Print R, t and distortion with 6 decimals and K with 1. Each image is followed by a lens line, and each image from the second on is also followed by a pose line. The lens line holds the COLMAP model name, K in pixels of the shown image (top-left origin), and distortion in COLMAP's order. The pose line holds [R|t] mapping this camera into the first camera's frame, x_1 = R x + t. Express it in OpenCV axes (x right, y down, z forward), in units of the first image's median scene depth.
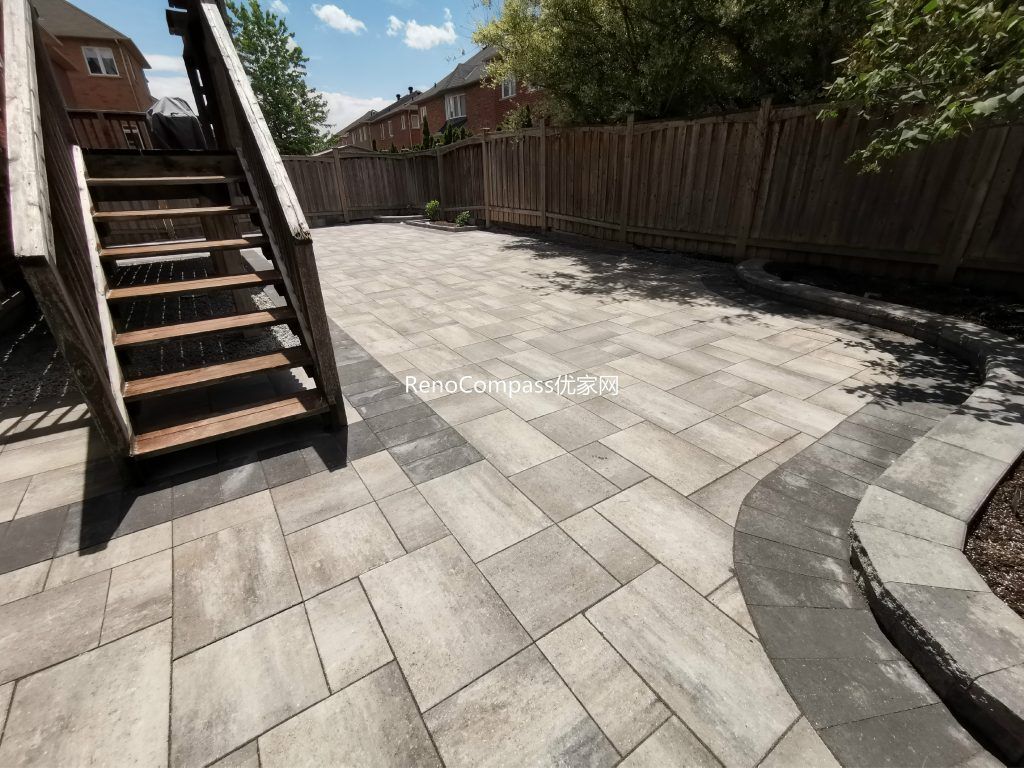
lens RADIAL K [[473.0, 0, 508.7], [0, 473.0, 383.6], [0, 0, 1]] dist [-0.007929, 0.011774]
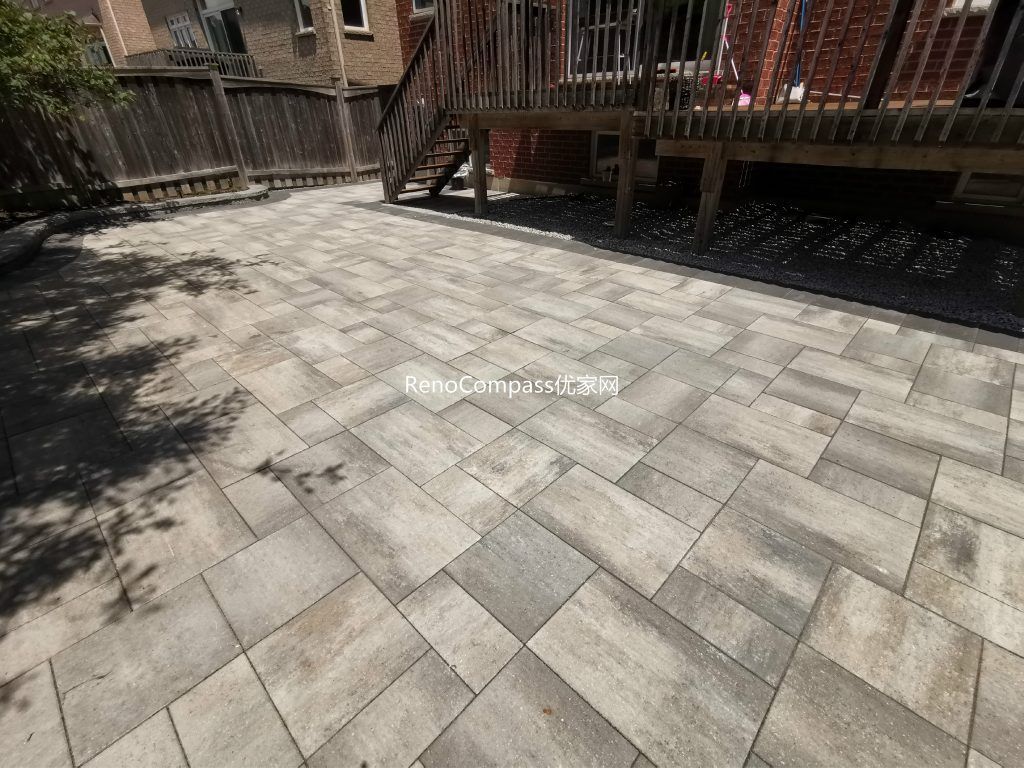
lens RADIAL K [[473.0, 0, 514.1], [0, 473.0, 383.5], [0, 0, 1]] dist [-0.007929, 0.011774]
pose [[-0.971636, 0.156301, -0.177462, -0.369633], [-0.056986, 0.573561, 0.817179, -1.464426], [0.229511, 0.804113, -0.548385, 3.191745]]
